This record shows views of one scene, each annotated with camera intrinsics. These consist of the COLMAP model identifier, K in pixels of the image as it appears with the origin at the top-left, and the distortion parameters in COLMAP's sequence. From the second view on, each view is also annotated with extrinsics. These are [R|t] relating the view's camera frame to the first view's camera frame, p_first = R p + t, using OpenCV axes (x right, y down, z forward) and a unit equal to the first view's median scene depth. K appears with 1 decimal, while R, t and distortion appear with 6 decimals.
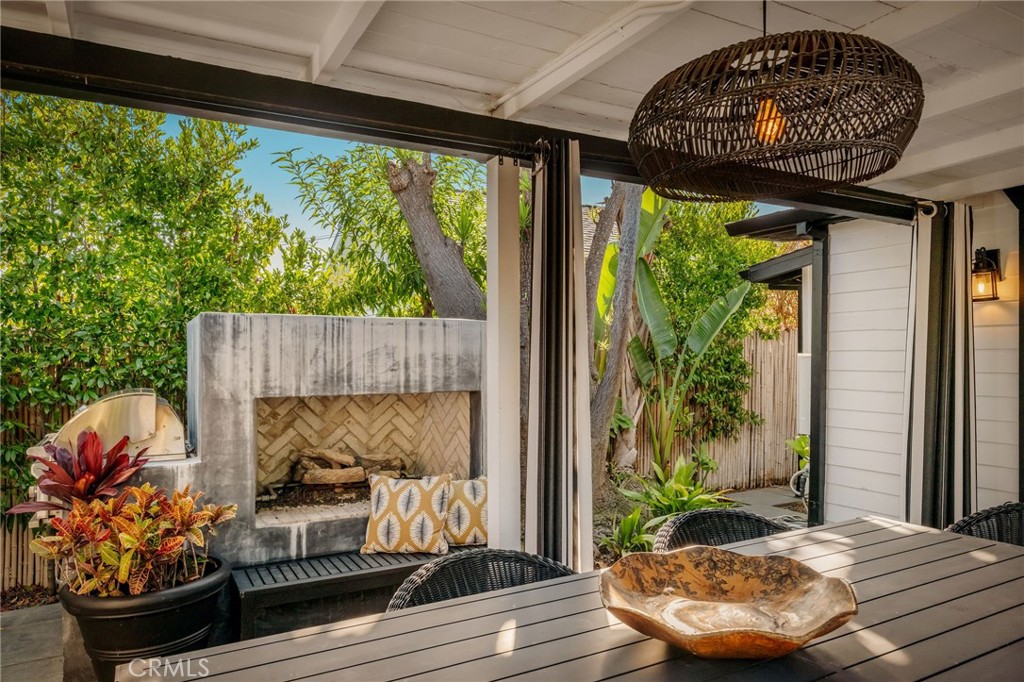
lens RADIAL K [[700.5, 0, 512.5], [0, 700.5, 347.9], [0, 0, 1]] dist [-0.002095, 0.000240]
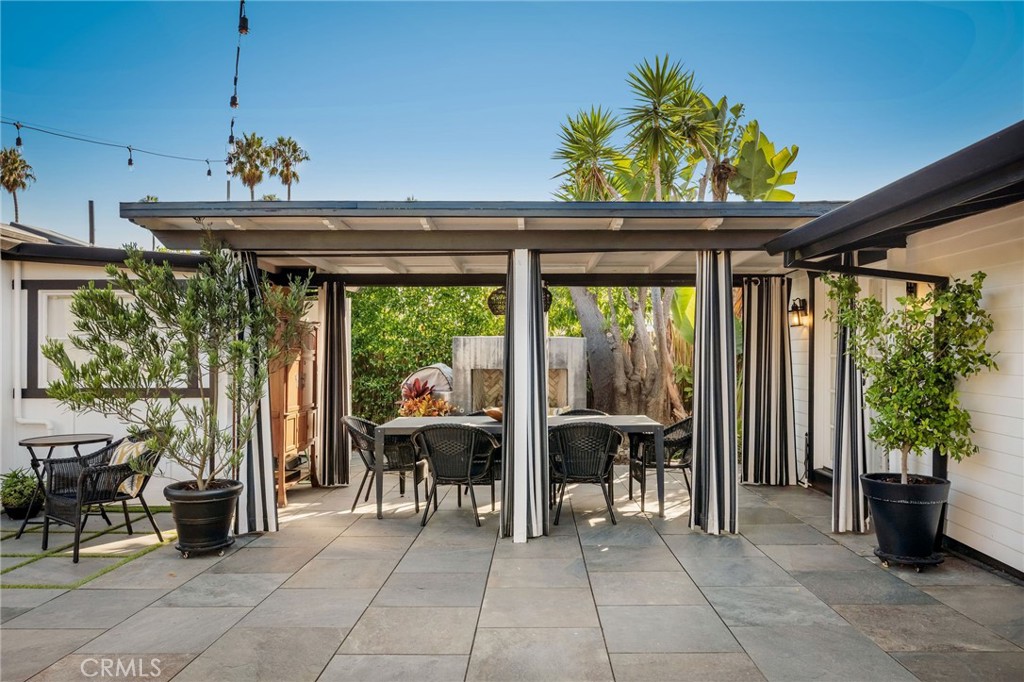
lens RADIAL K [[700.5, 0, 515.4], [0, 700.5, 342.0], [0, 0, 1]] dist [-0.002095, 0.000240]
pose [[0.863150, -0.002336, -0.504943, 1.101925], [0.001251, 0.999996, -0.002488, -0.022649], [0.504946, 0.001516, 0.863149, -1.181699]]
